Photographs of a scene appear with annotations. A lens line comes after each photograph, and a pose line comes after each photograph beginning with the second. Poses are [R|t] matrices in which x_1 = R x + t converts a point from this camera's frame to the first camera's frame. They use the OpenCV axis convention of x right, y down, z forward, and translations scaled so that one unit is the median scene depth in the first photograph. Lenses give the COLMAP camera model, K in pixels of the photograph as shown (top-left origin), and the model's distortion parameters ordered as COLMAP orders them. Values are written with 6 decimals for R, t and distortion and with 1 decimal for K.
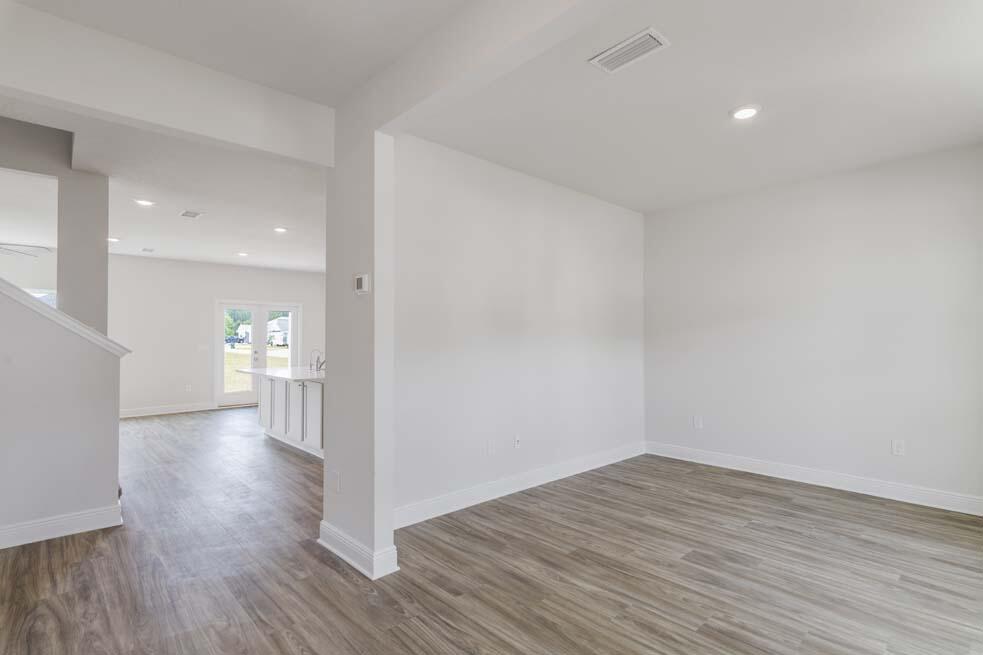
lens RADIAL K [[478.7, 0, 493.6], [0, 478.7, 330.5], [0, 0, 1]] dist [0.003693, 0.002179]
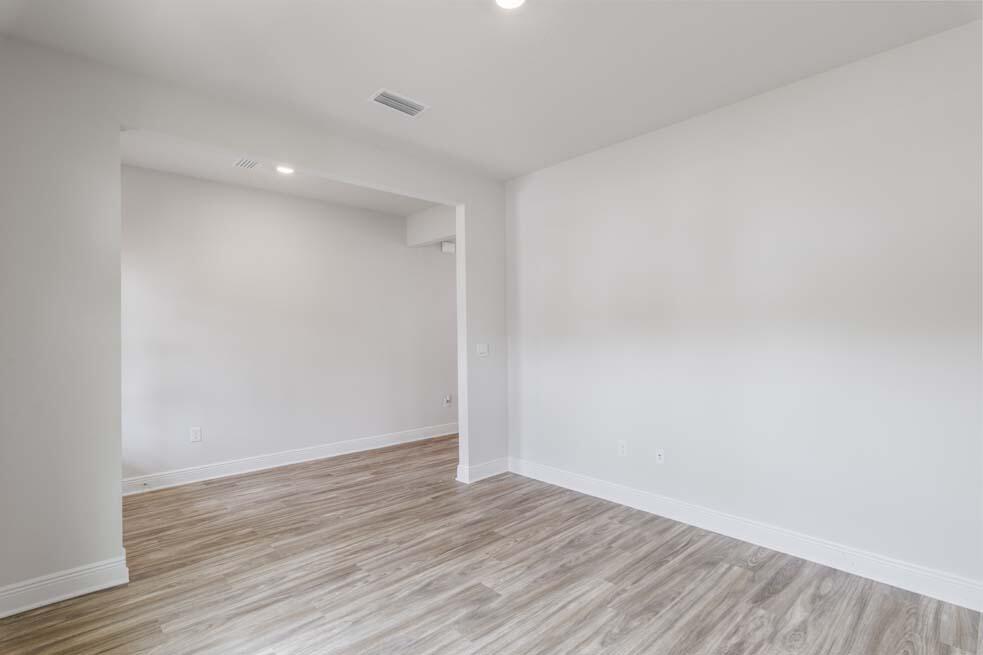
lens RADIAL K [[478.7, 0, 494.2], [0, 478.7, 329.3], [0, 0, 1]] dist [0.003693, 0.002179]
pose [[-0.003684, -0.010874, -0.999934, 1.129130], [0.027958, 0.999549, -0.010973, 0.018185], [0.999602, -0.027997, -0.003378, 0.922852]]
